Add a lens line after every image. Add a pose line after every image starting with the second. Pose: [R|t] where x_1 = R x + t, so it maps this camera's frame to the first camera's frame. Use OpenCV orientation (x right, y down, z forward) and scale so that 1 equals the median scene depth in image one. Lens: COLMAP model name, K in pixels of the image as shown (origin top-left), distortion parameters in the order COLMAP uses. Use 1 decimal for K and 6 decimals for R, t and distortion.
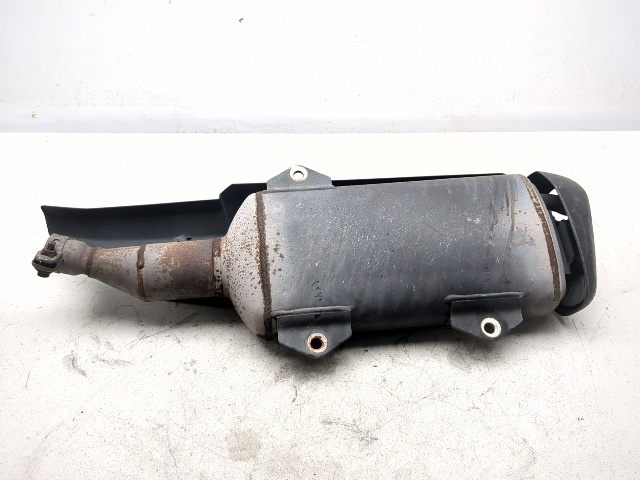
lens RADIAL K [[579.6, 0, 319.2], [0, 579.6, 237.9], [0, 0, 1]] dist [0.015531, -0.056557]
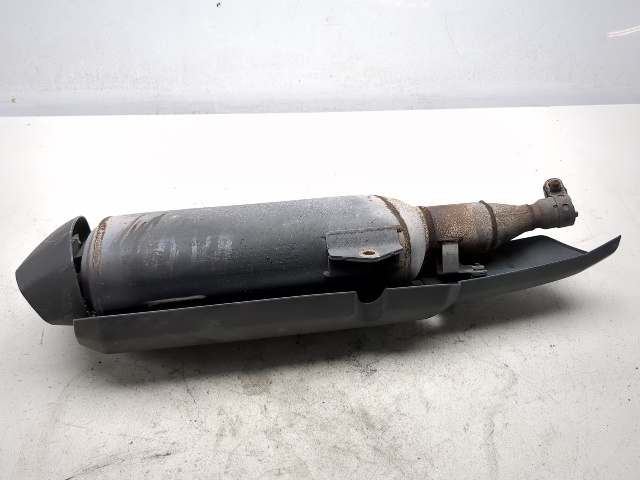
lens RADIAL K [[579.6, 0, 318.8], [0, 579.6, 238.0], [0, 0, 1]] dist [0.015531, -0.056557]
pose [[0.996156, -0.034831, 0.080375, -0.084144], [0.035148, 0.999379, -0.002529, 0.087107], [-0.080237, 0.005344, 0.996761, -0.088653]]
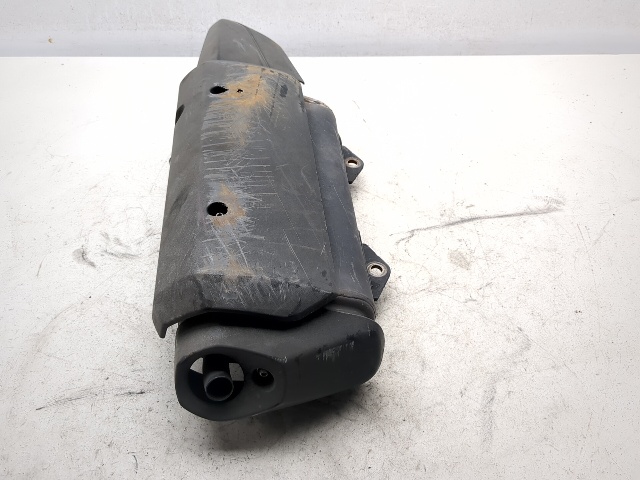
lens RADIAL K [[579.6, 0, 320.2], [0, 579.6, 239.3], [0, 0, 1]] dist [0.015531, -0.056557]
pose [[0.998919, 0.010128, -0.045360, 0.048198], [-0.007723, 0.998571, 0.052886, 0.134398], [0.045831, -0.052478, 0.997570, -0.013558]]
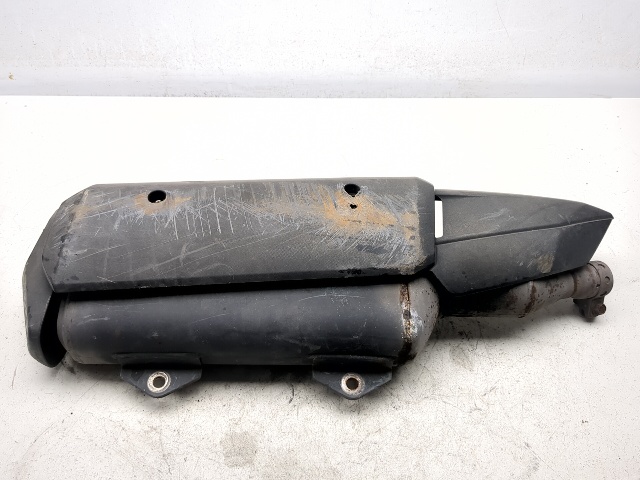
lens RADIAL K [[579.6, 0, 317.8], [0, 579.6, 239.8], [0, 0, 1]] dist [0.015531, -0.056557]
pose [[0.999942, 0.005577, 0.009181, -0.008823], [-0.006553, 0.993908, 0.110016, -0.092957], [-0.008512, -0.110070, 0.993887, 0.066374]]
